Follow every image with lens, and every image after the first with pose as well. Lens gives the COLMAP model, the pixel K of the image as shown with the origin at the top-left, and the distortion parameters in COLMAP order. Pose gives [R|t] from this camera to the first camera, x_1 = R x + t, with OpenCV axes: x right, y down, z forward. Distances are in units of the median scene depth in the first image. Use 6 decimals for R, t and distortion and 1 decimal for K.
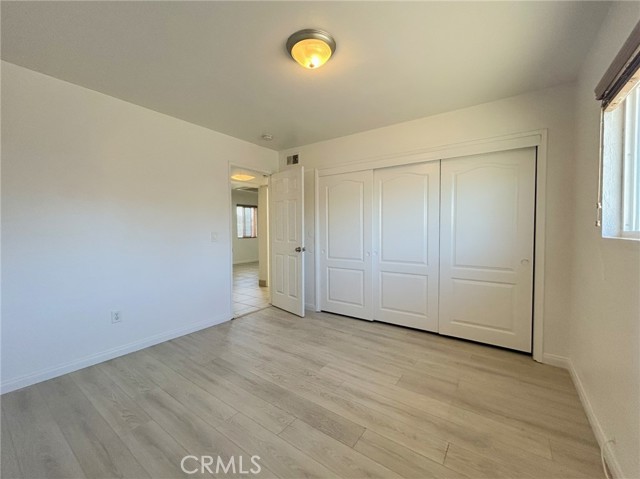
lens RADIAL K [[258.0, 0, 318.9], [0, 258.0, 238.0], [0, 0, 1]] dist [-0.000957, 0.000285]
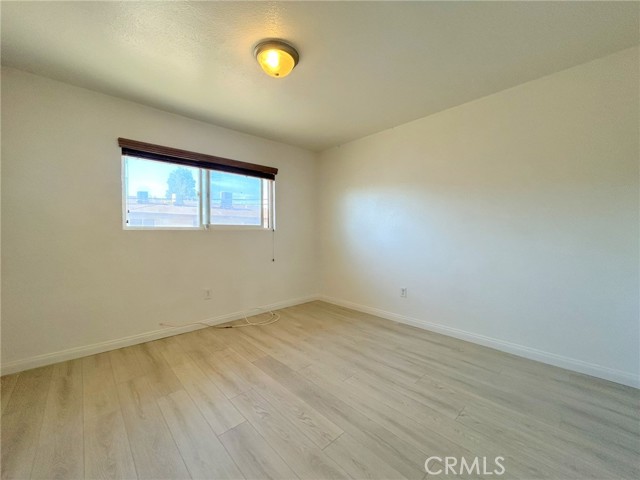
lens RADIAL K [[258.0, 0, 318.9], [0, 258.0, 238.5], [0, 0, 1]] dist [-0.000957, 0.000285]
pose [[-0.978702, 0.000760, 0.205285, -0.392809], [0.011548, 0.998614, 0.051357, -0.014288], [-0.204961, 0.052634, -0.977354, 1.882292]]
